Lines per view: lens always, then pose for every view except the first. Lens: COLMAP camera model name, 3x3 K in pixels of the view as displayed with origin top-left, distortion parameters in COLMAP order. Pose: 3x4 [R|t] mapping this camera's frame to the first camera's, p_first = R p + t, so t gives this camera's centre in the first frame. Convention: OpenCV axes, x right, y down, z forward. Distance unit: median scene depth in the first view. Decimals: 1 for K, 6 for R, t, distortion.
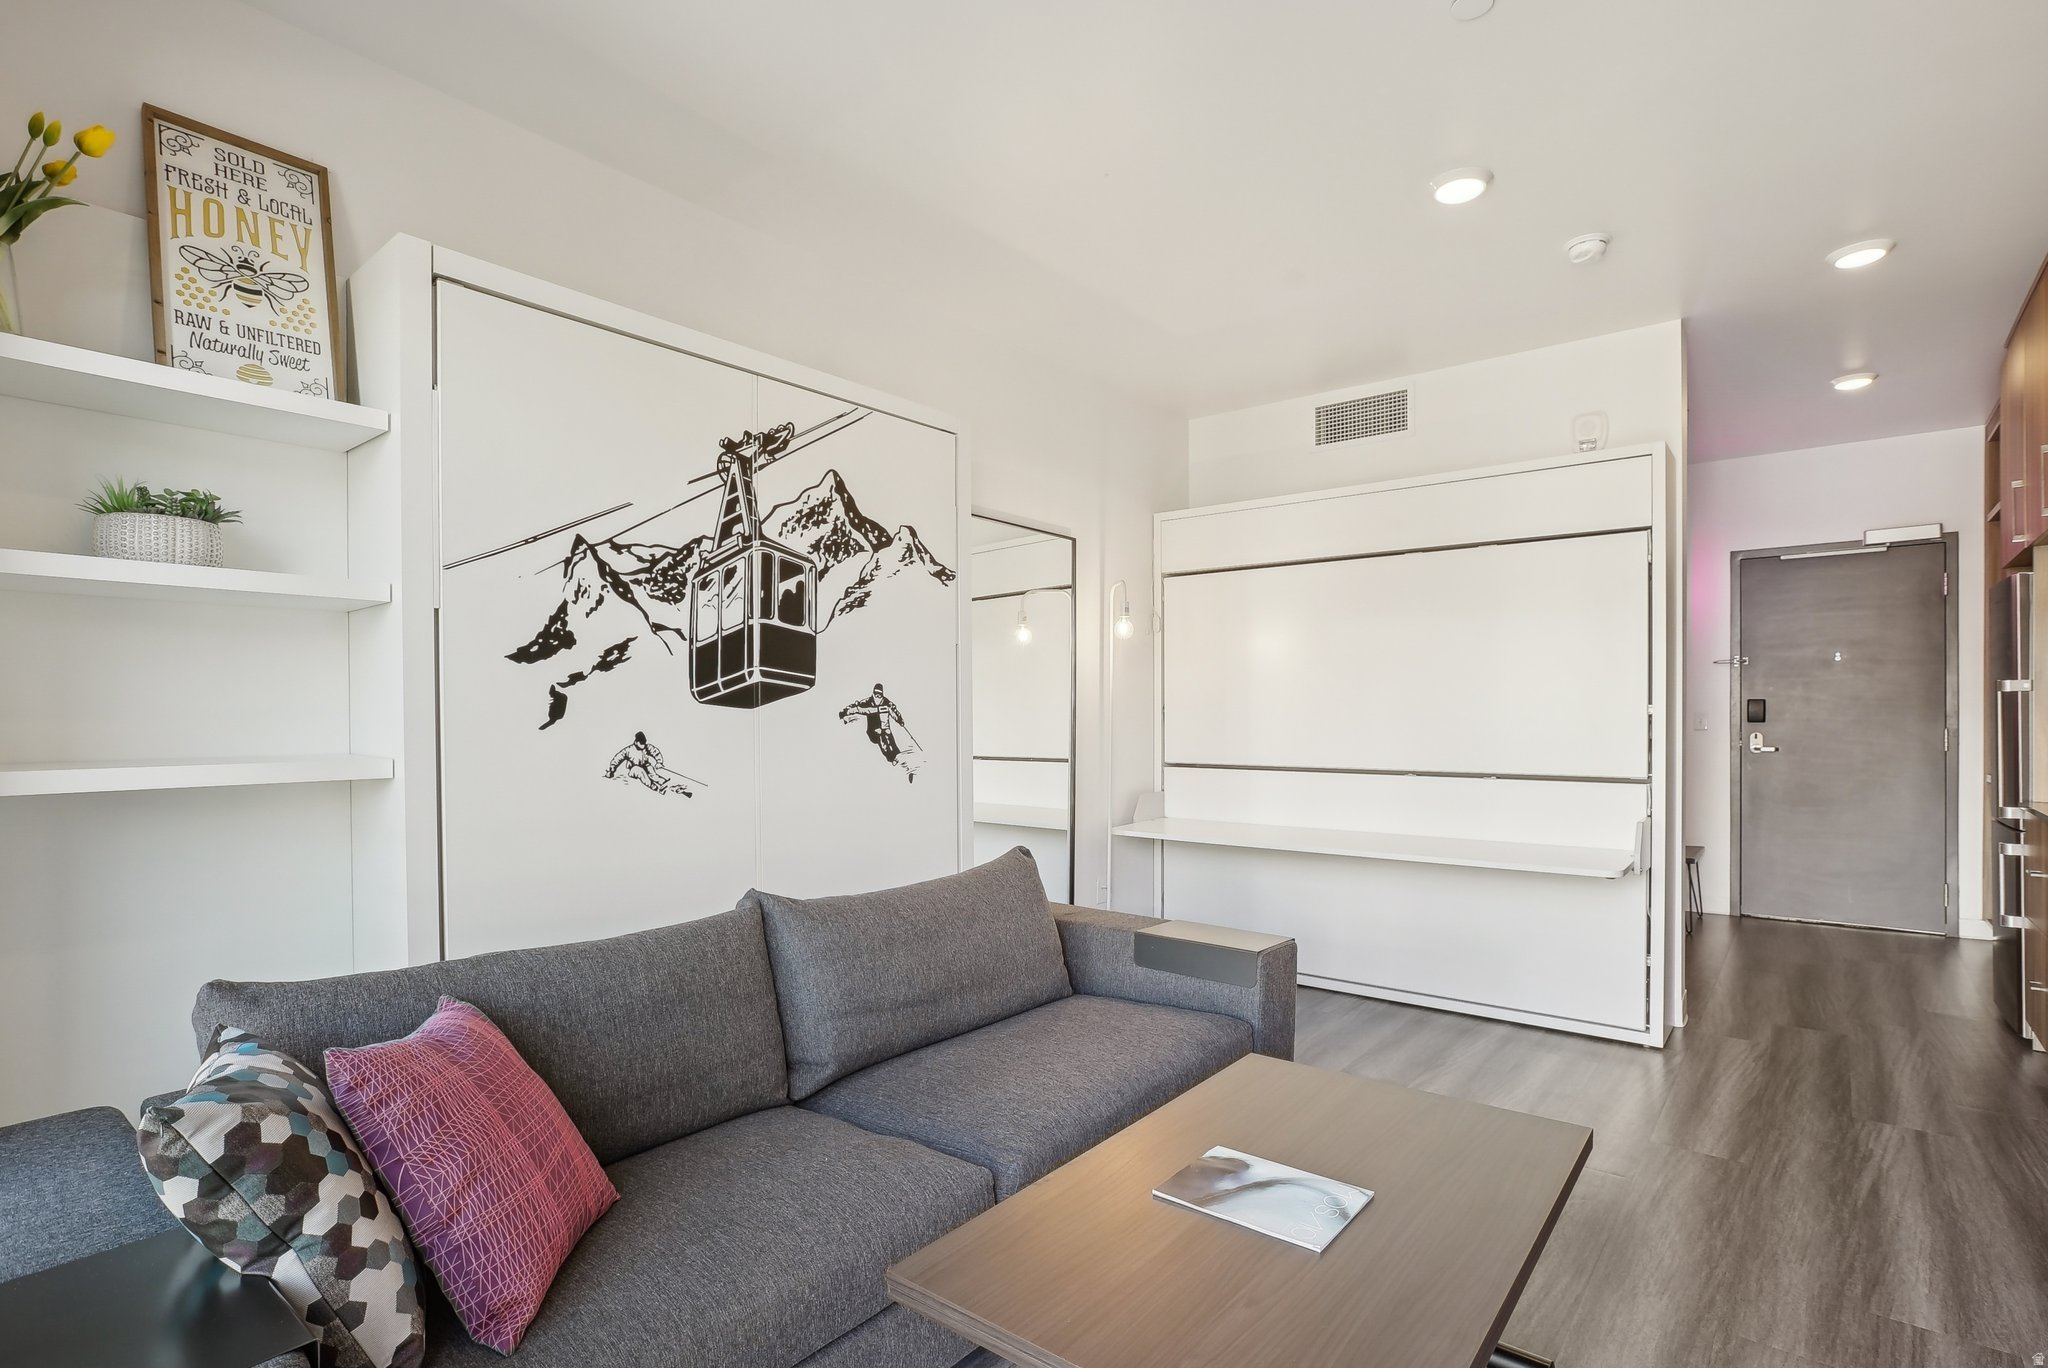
lens RADIAL K [[1026.7, 0, 1028.0], [0, 1026.7, 697.6], [0, 0, 1]] dist [-0.001912, 0.014161]
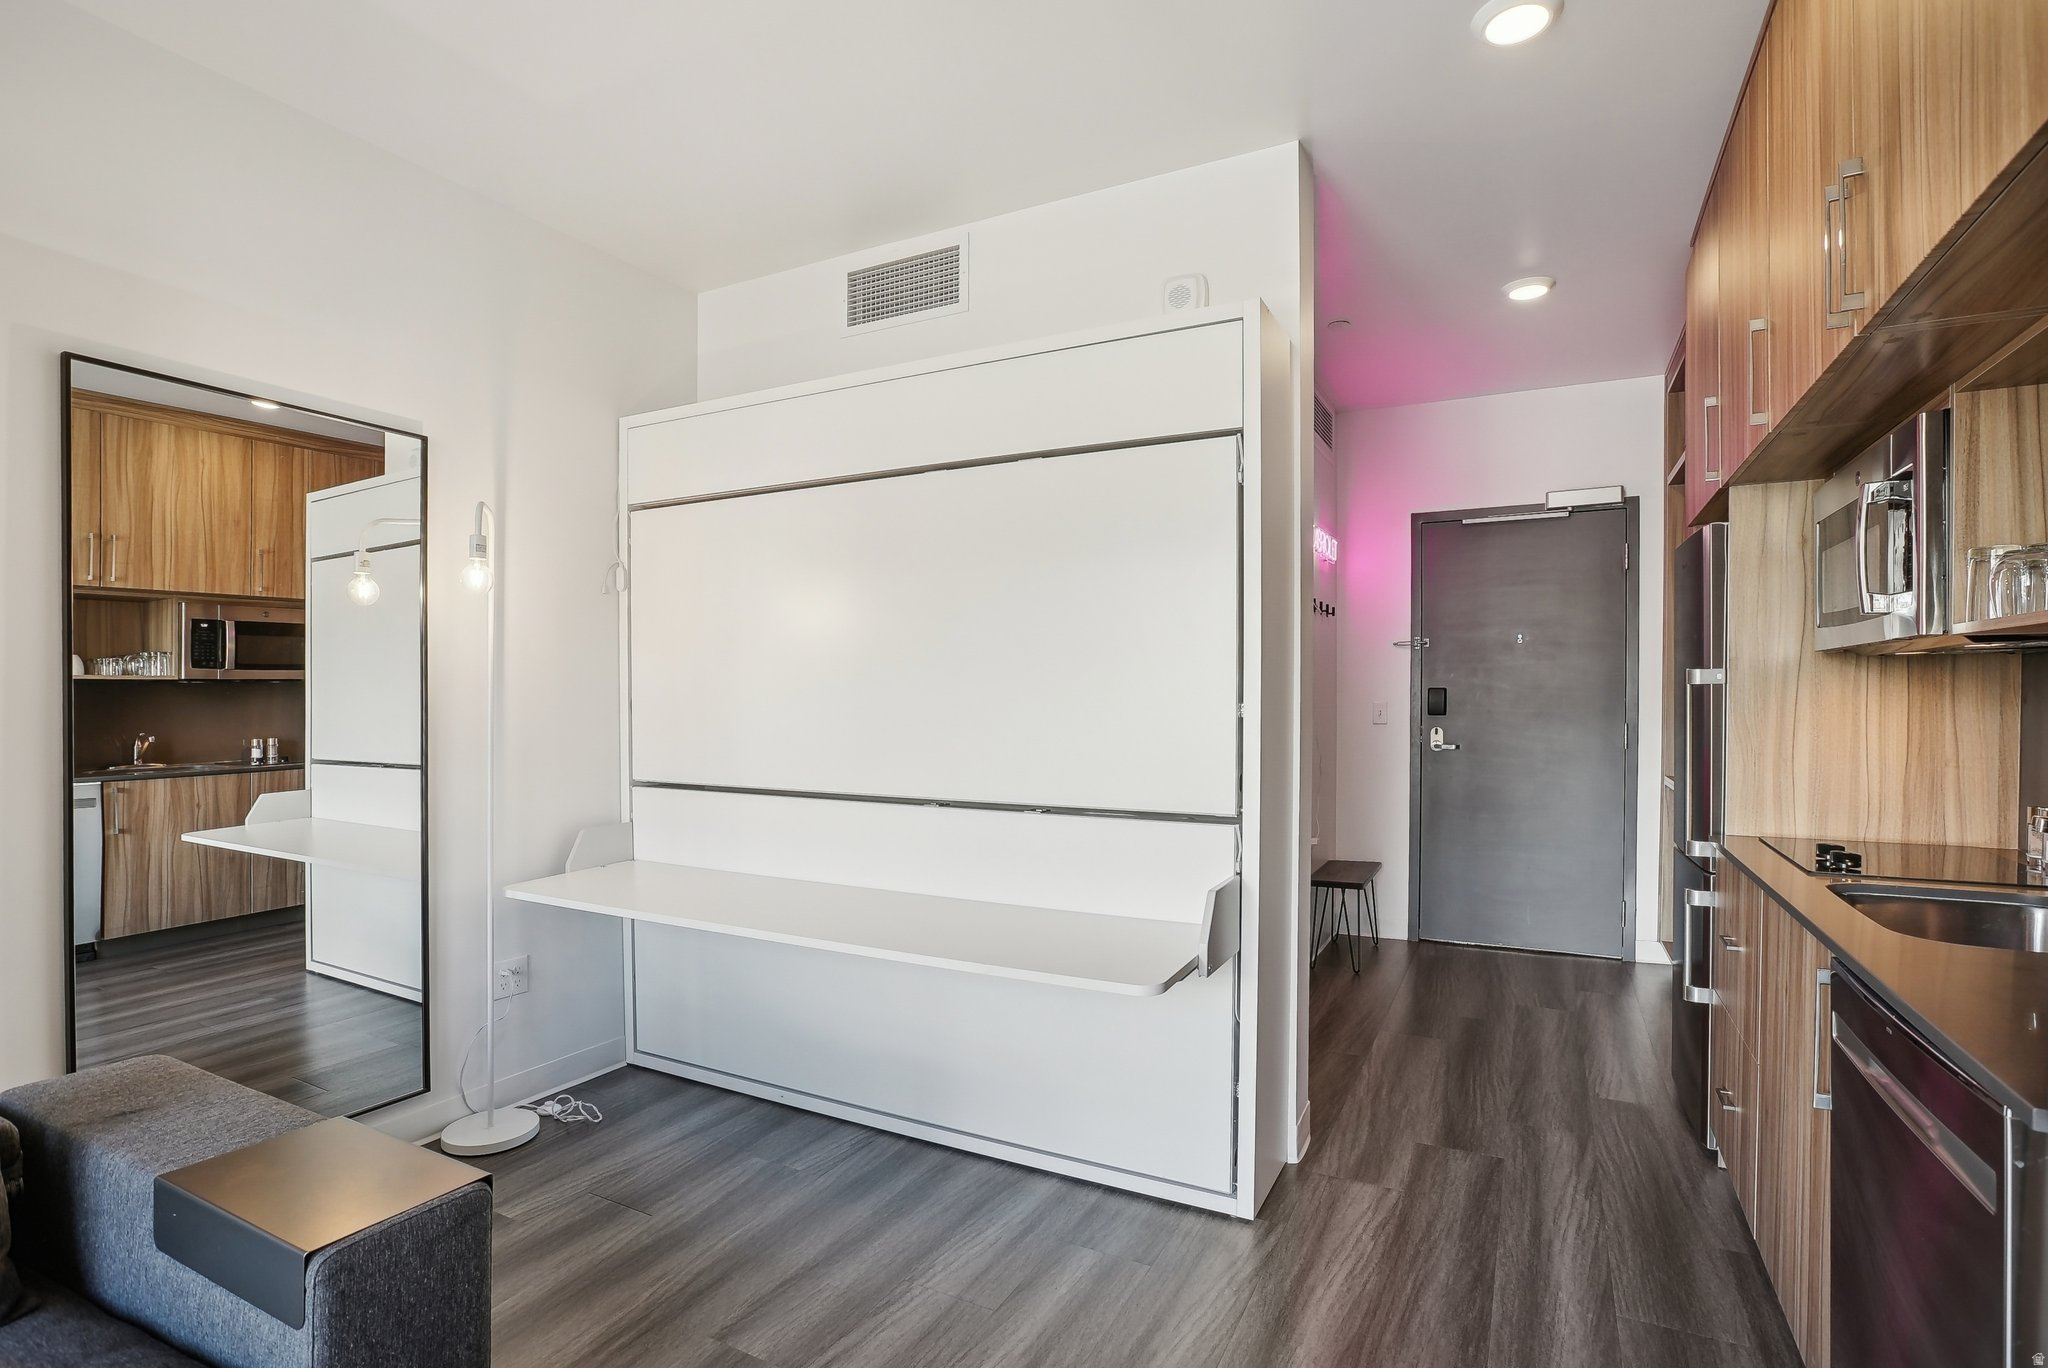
lens RADIAL K [[978.1, 0, 1024.0], [0, 978.1, 684.0], [0, 0, 1]] dist [-0.014395, 0.000419]
pose [[0.985210, 0.003034, 0.171322, 0.299251], [-0.004342, 0.999964, 0.007262, -0.007825], [-0.171294, -0.007899, 0.985188, 0.338656]]
